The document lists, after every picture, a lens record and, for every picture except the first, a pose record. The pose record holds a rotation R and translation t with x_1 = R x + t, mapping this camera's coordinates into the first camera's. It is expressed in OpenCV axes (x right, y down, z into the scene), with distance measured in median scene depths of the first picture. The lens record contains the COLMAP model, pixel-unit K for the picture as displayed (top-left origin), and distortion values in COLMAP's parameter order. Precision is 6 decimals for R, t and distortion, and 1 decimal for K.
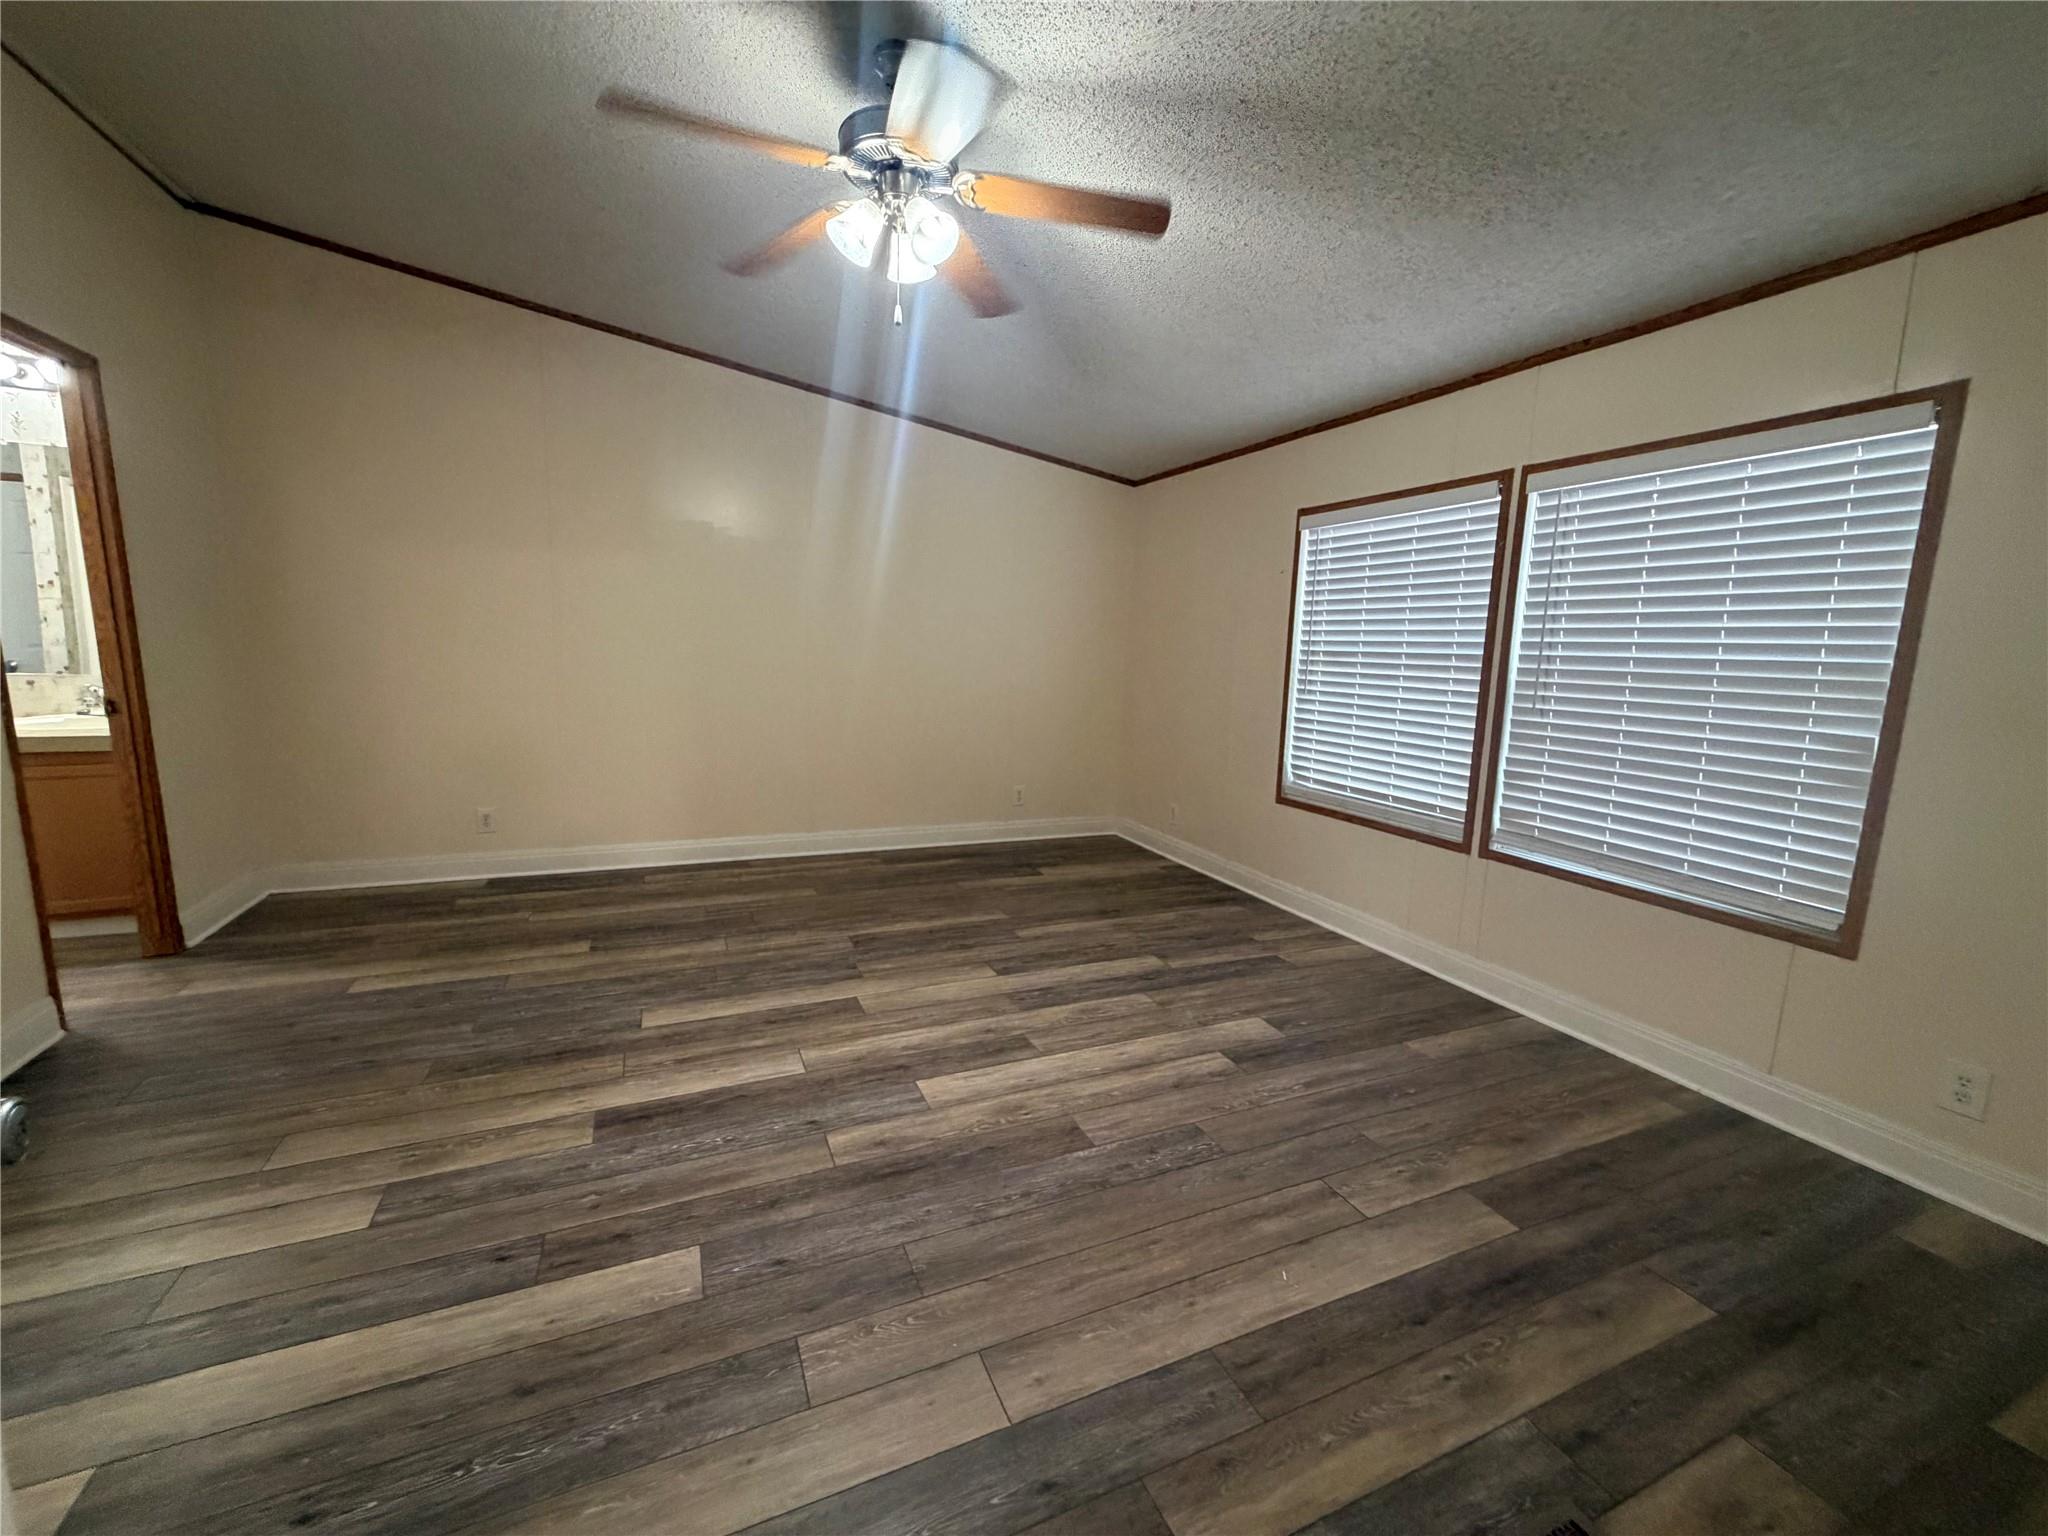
lens RADIAL K [[818.6, 0, 1019.3], [0, 818.6, 766.7], [0, 0, 1]] dist [-0.001859, 0.000291]
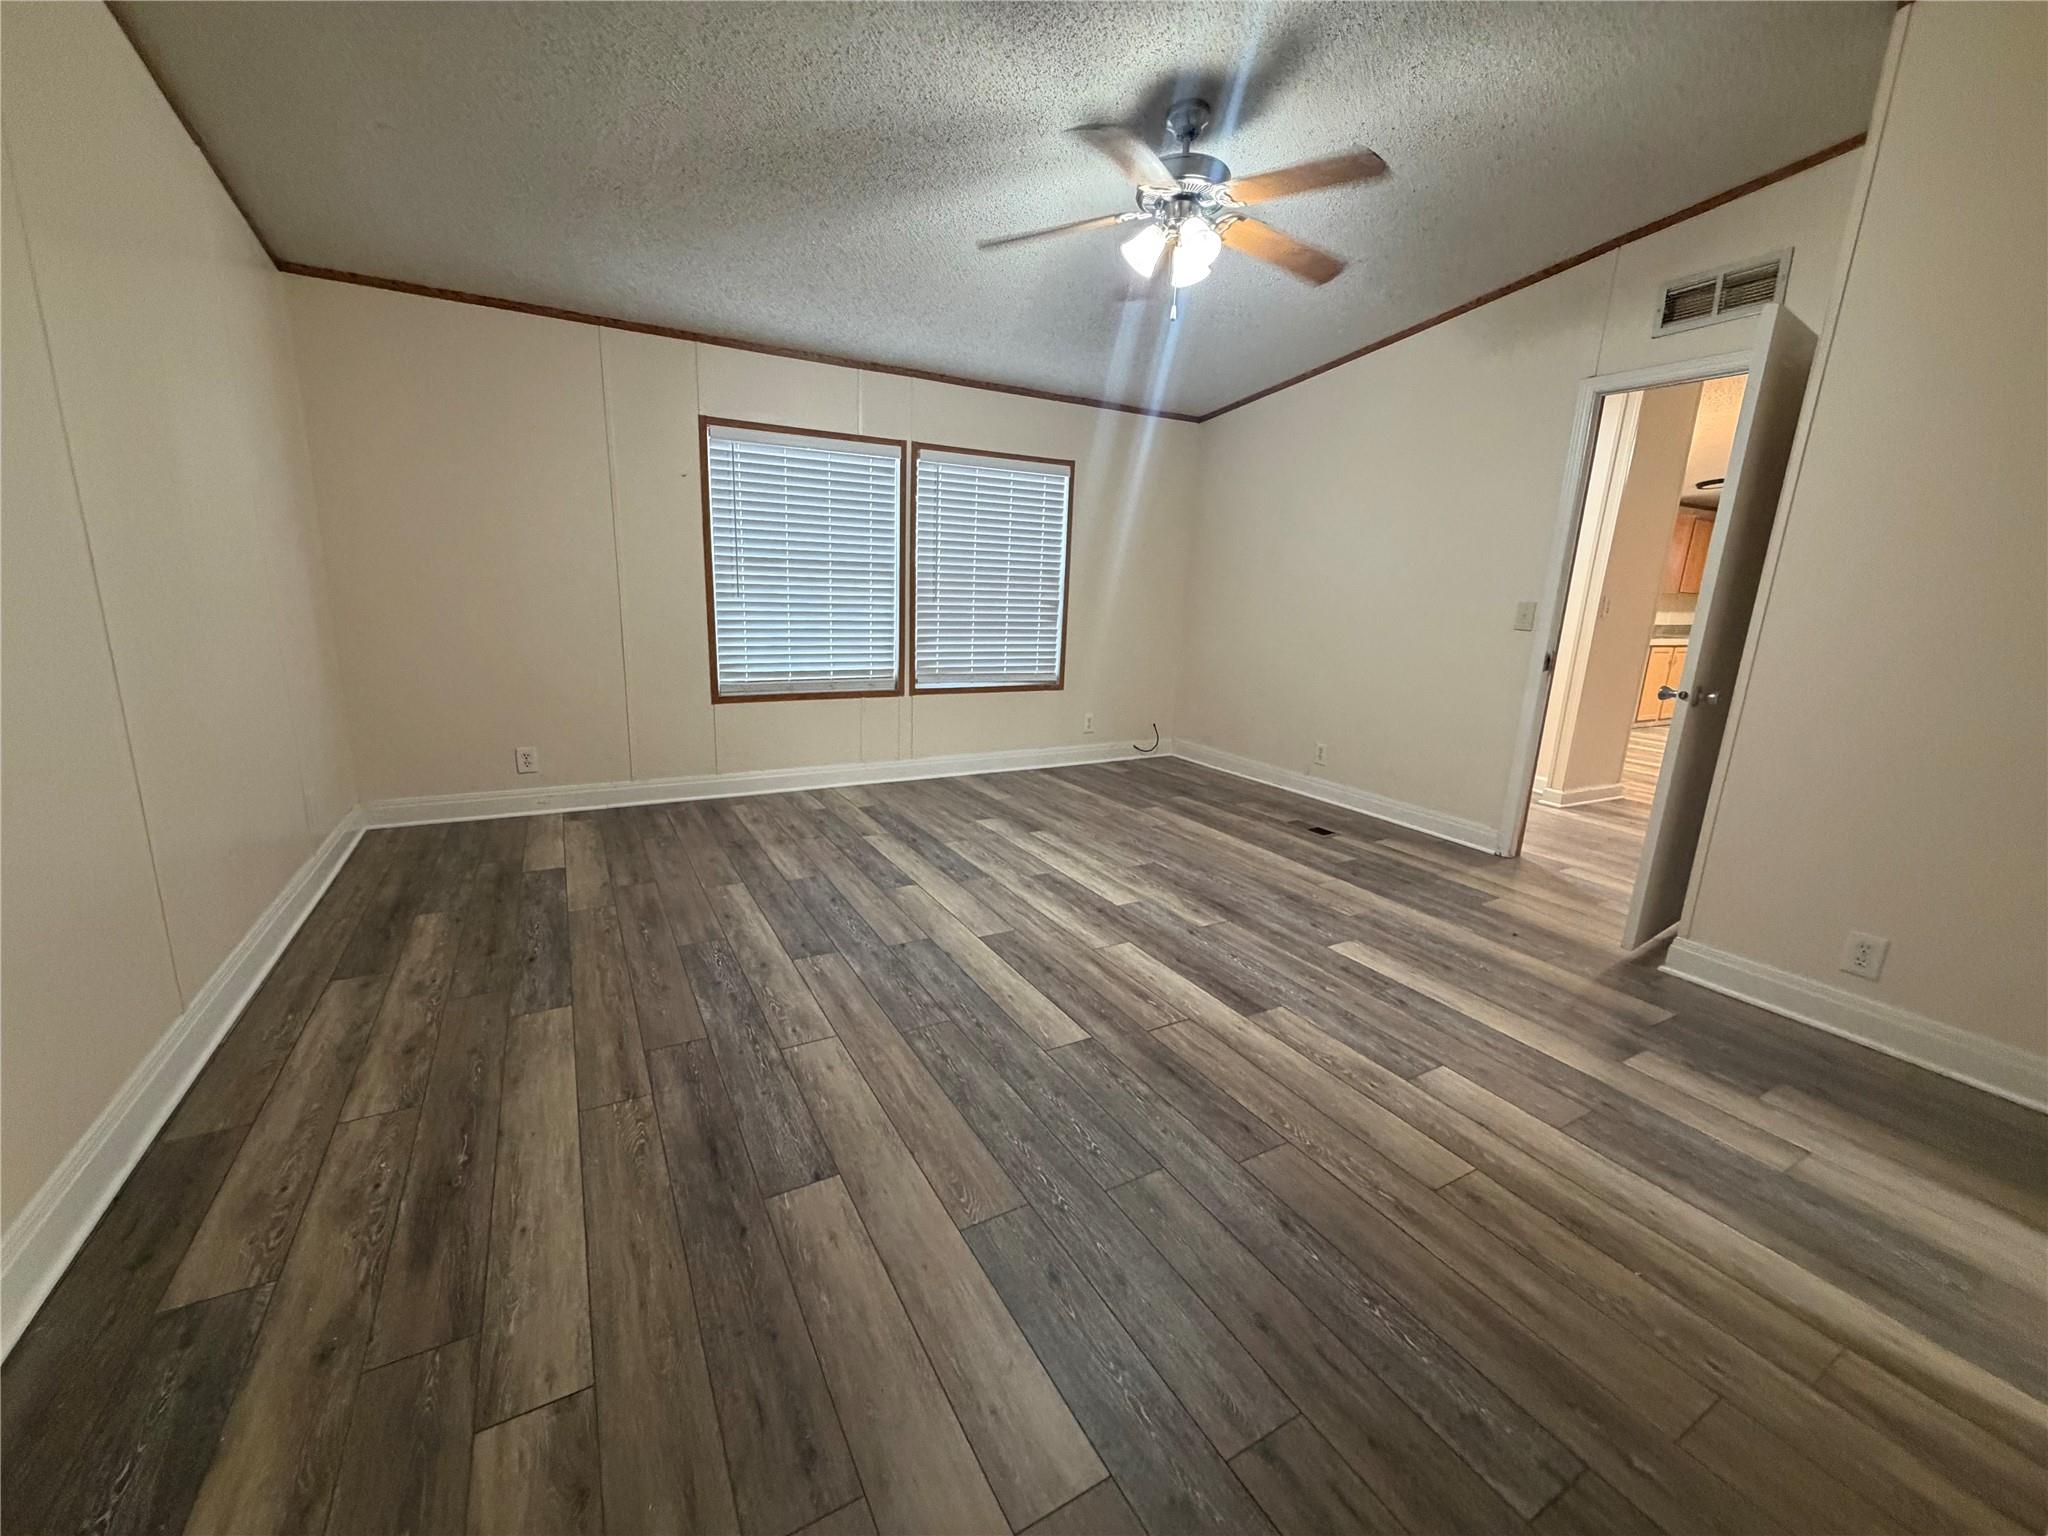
lens RADIAL K [[818.6, 0, 1019.3], [0, 818.6, 766.7], [0, 0, 1]] dist [-0.001859, 0.000291]
pose [[-0.101842, -0.254168, 0.961783, -1.136602], [0.109228, 0.958108, 0.264763, -0.170459], [-0.988786, 0.132018, -0.069813, 1.043915]]
